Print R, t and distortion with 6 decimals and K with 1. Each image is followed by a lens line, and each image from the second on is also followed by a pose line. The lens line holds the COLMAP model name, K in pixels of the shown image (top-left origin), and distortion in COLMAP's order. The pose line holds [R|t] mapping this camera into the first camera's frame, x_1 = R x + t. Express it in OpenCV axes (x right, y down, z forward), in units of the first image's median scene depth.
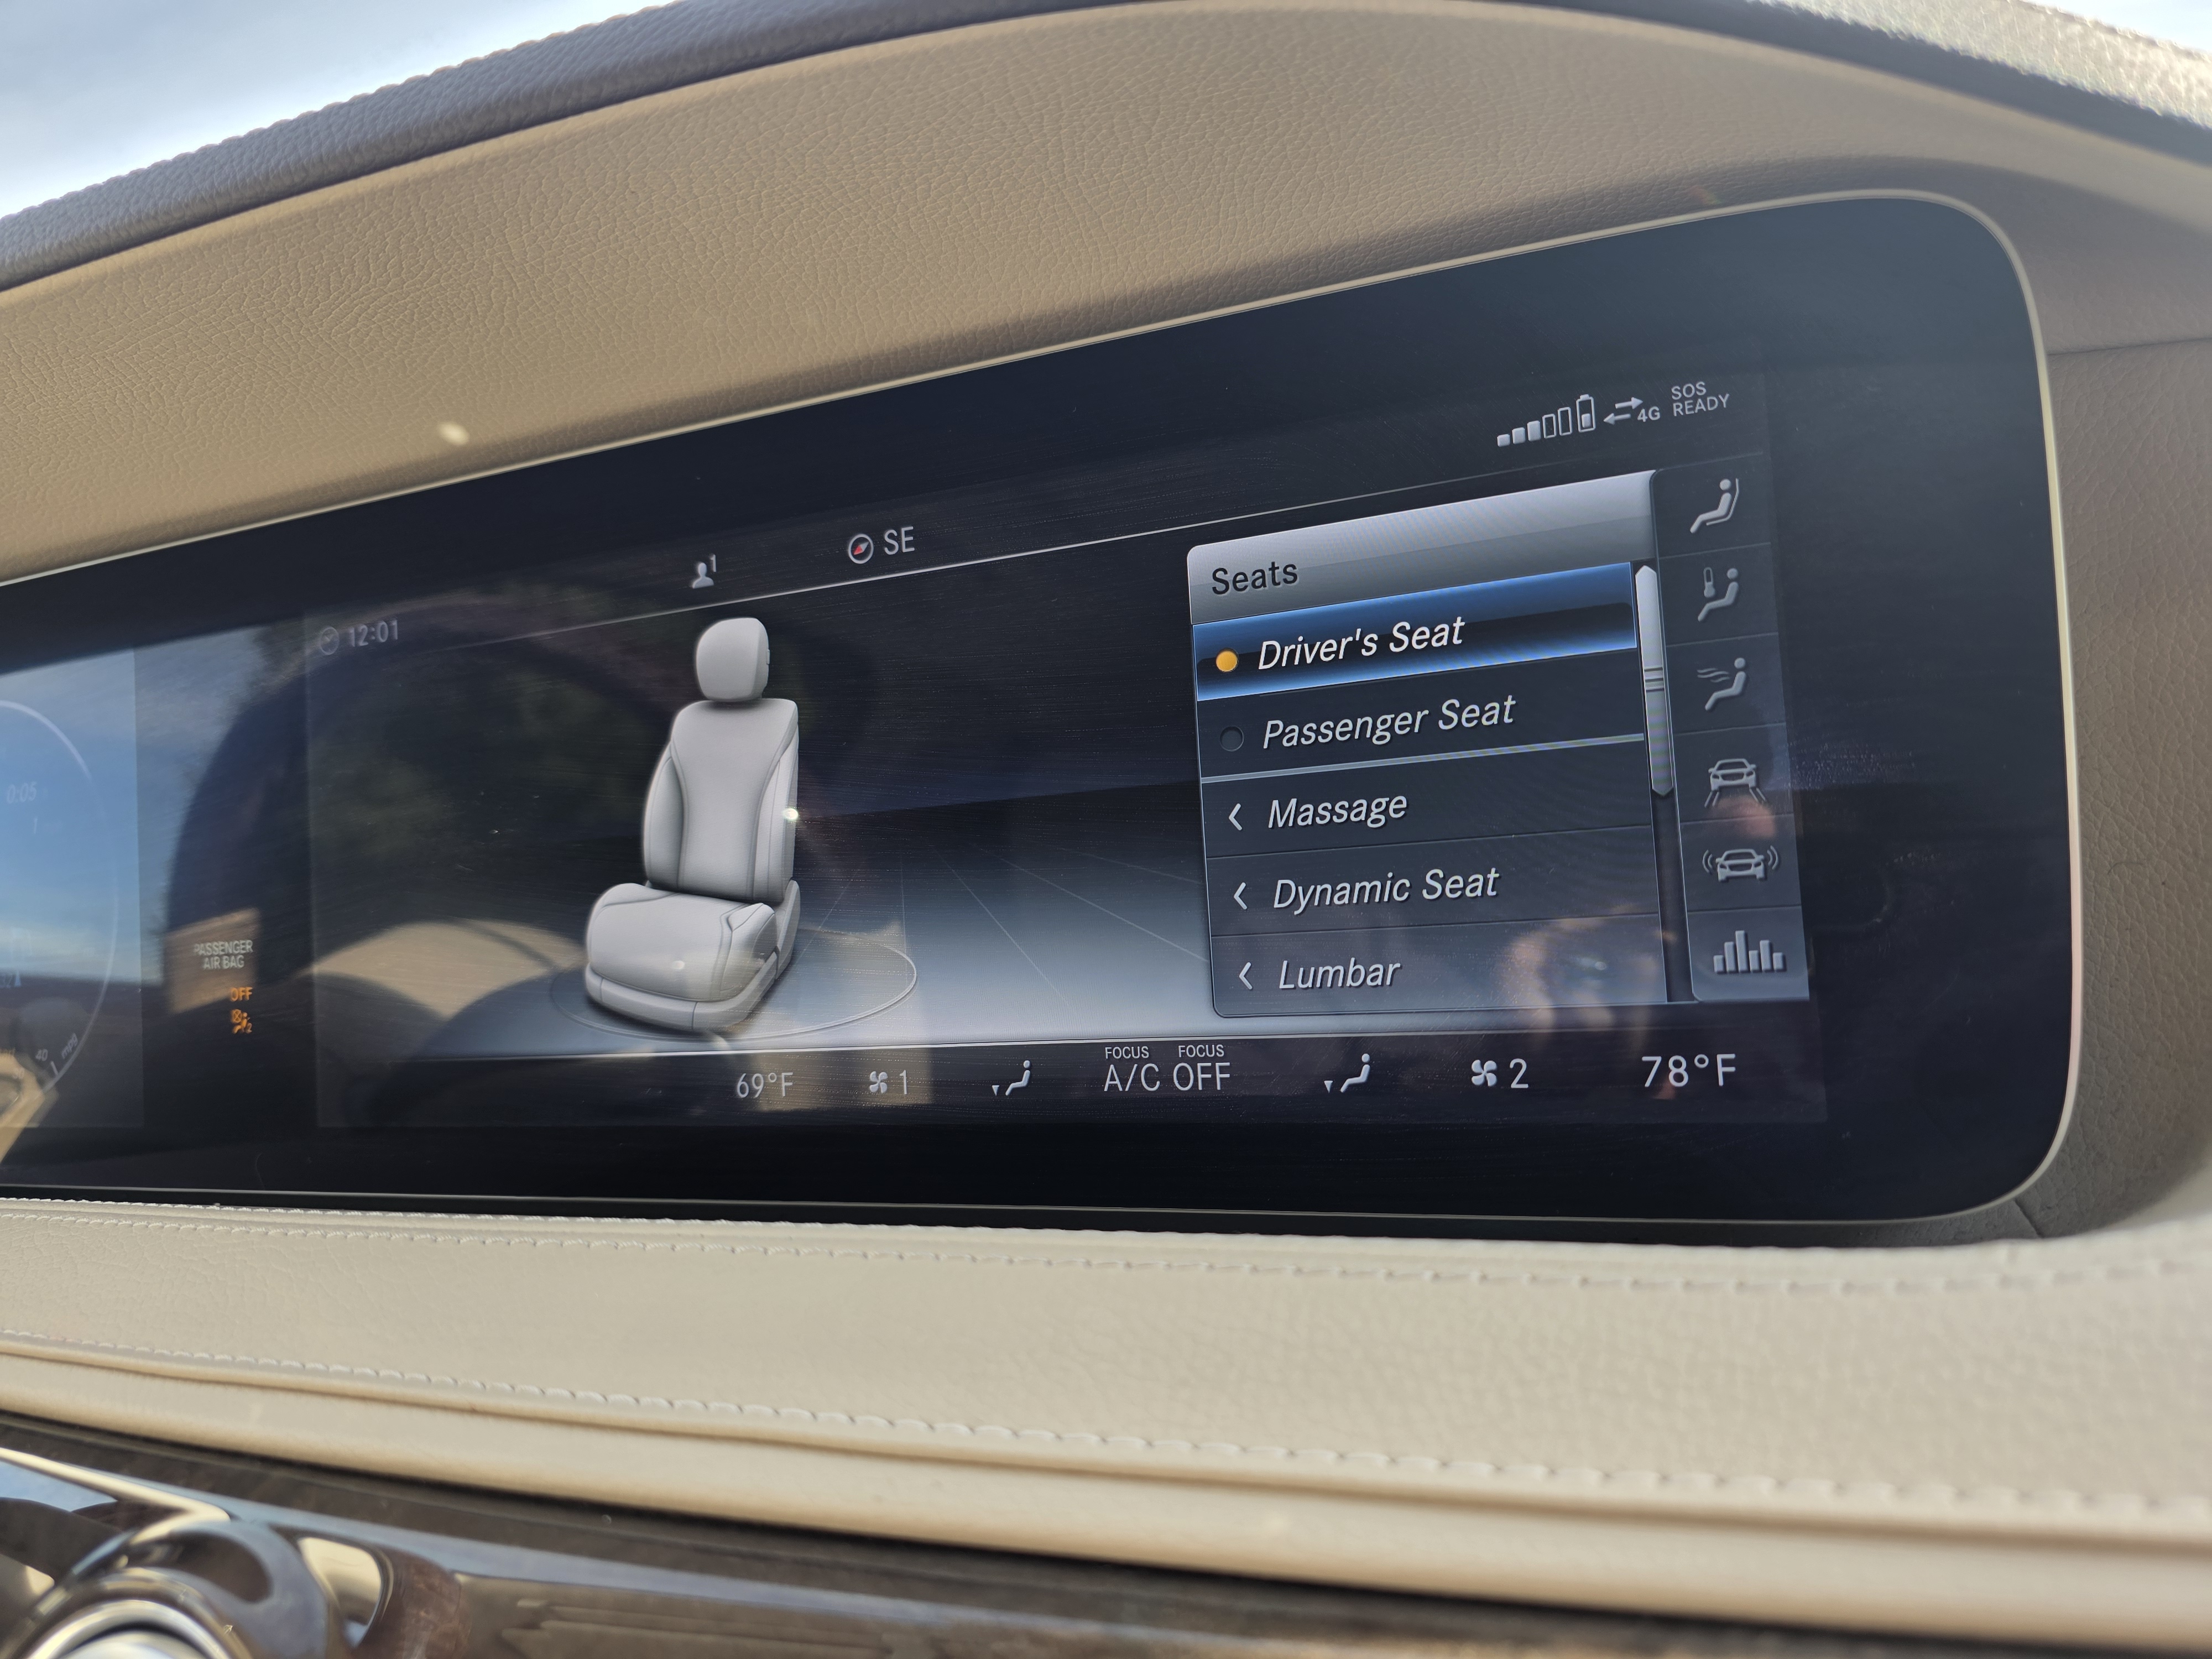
lens RADIAL K [[1496.3, 0, 1115.6], [0, 1496.3, 831.1], [0, 0, 1]] dist [-0.001544, -0.004711]
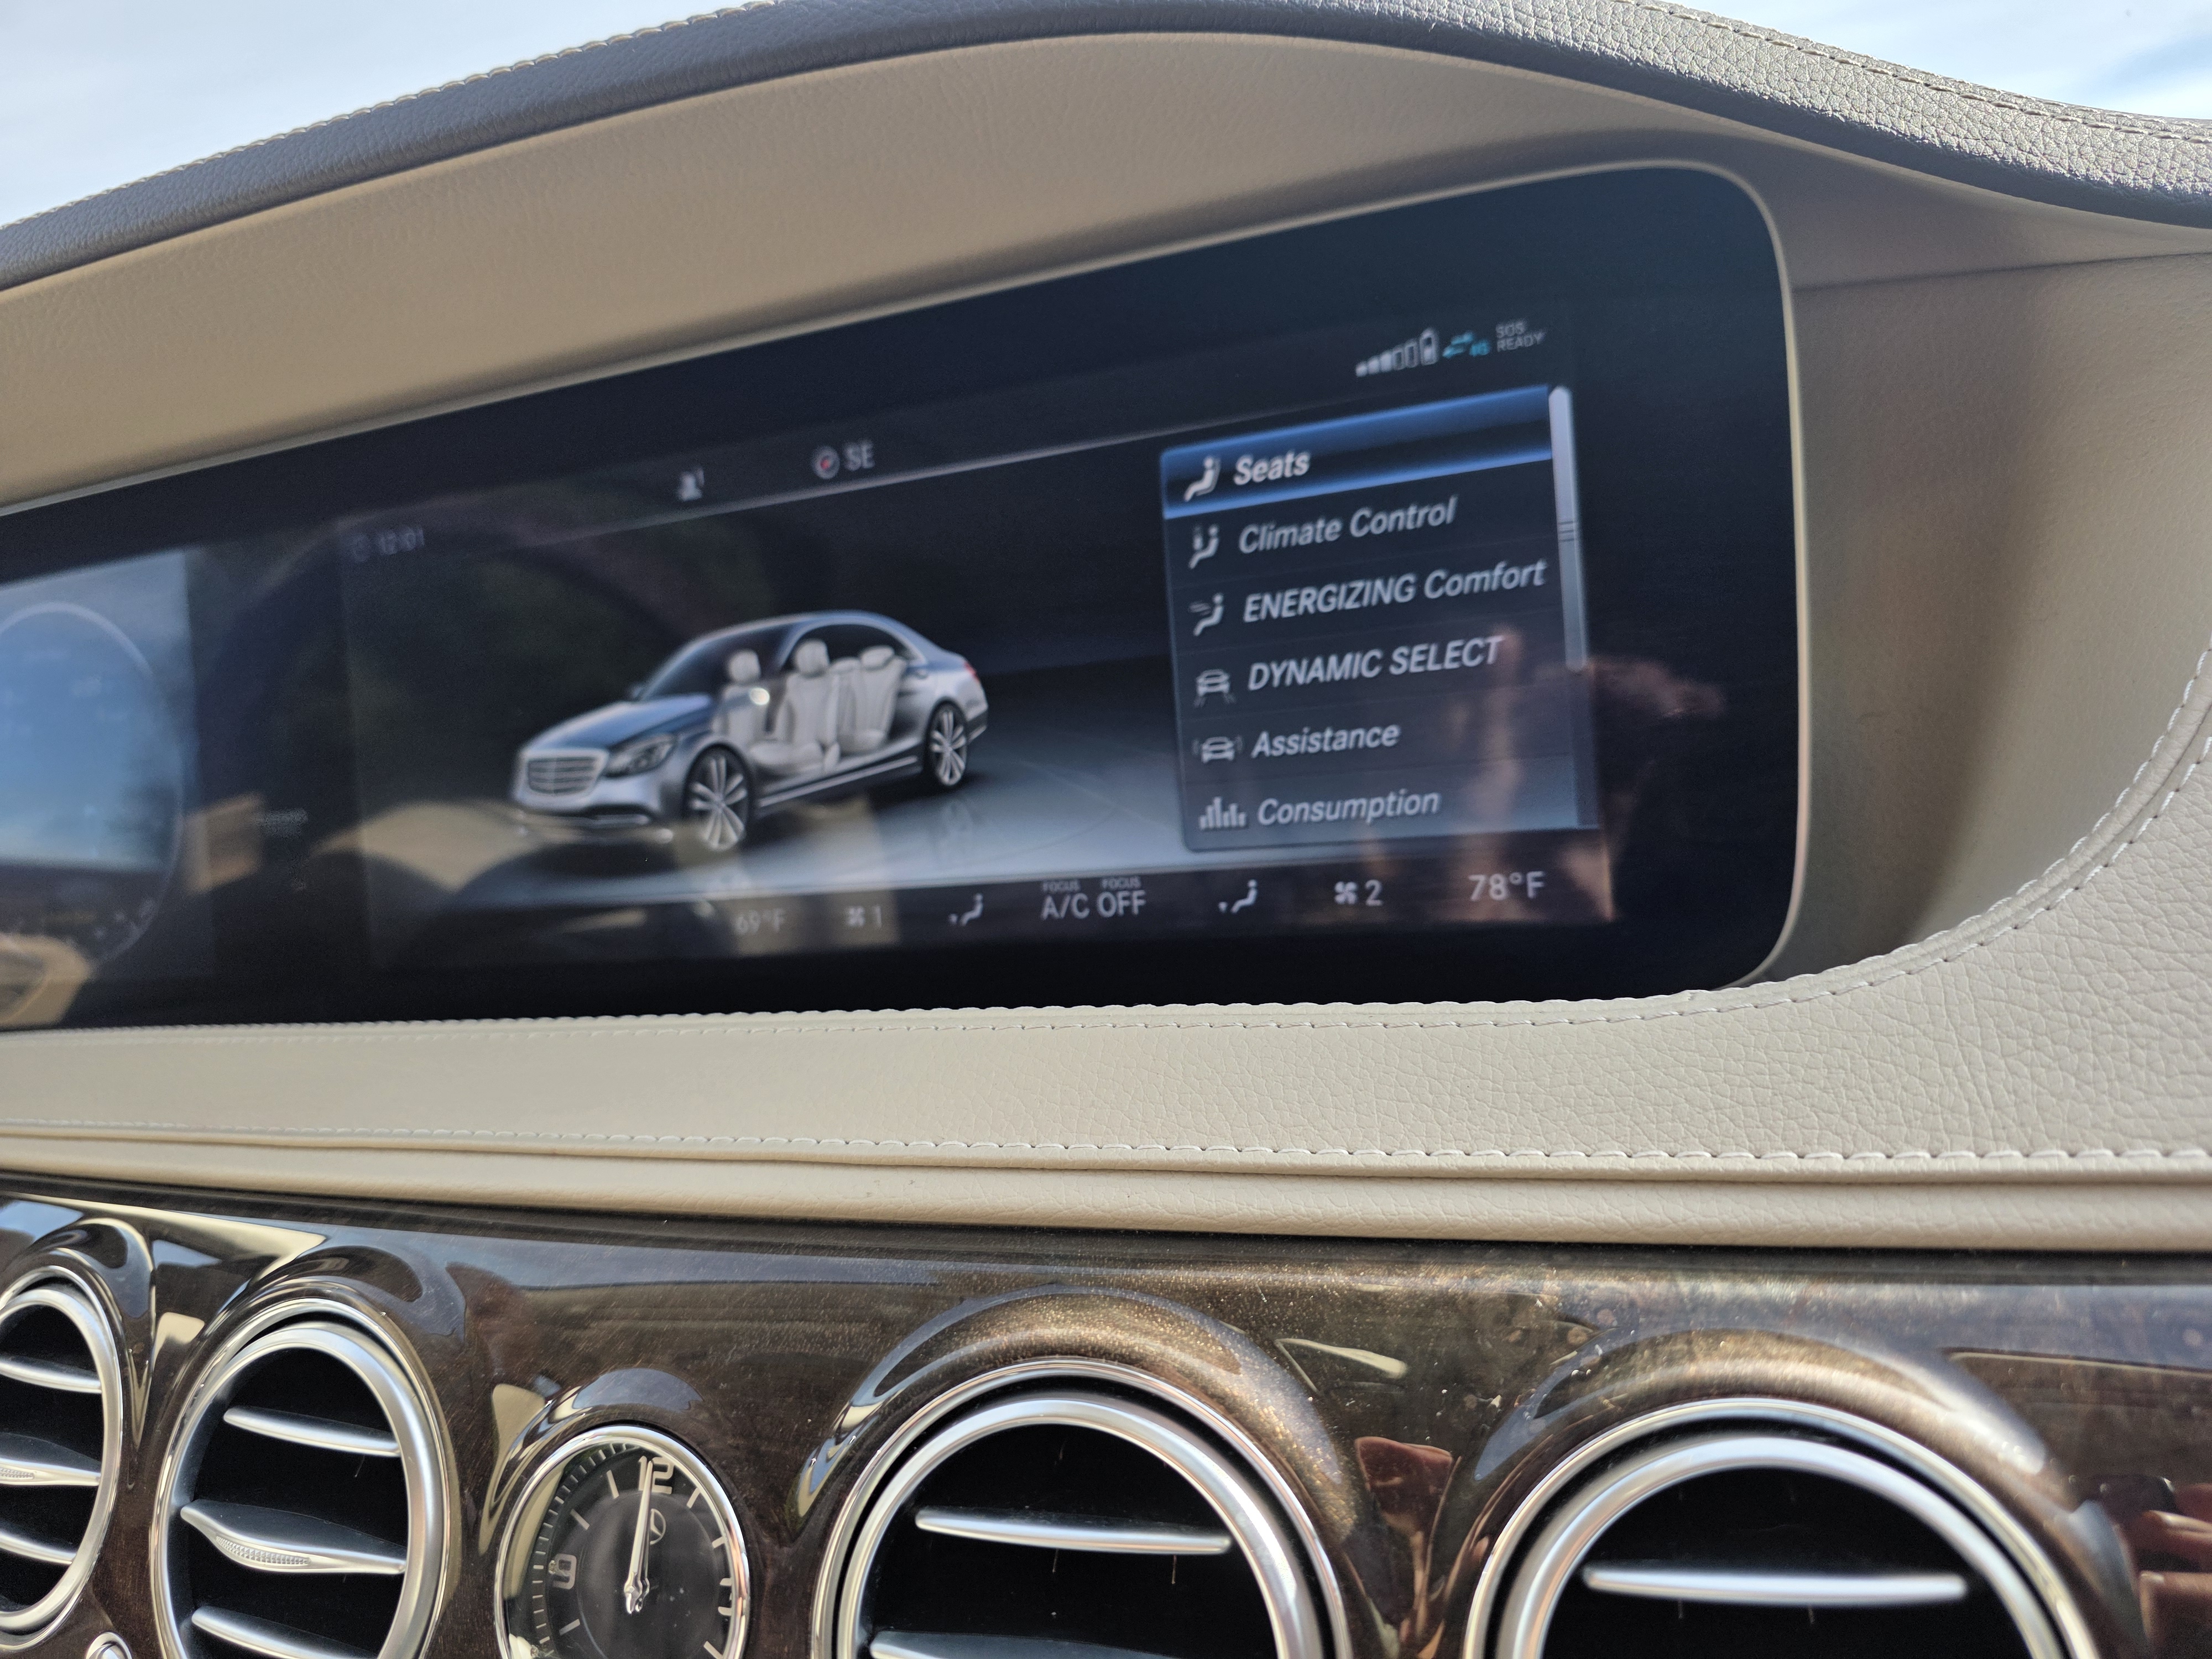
lens RADIAL K [[1496.3, 0, 1093.2], [0, 1496.3, 834.0], [0, 0, 1]] dist [-0.001544, -0.004711]
pose [[0.999819, -0.016049, 0.010176, 0.025386], [0.015161, 0.996514, 0.082036, 0.008534], [-0.011458, -0.081867, 0.996577, -0.229850]]
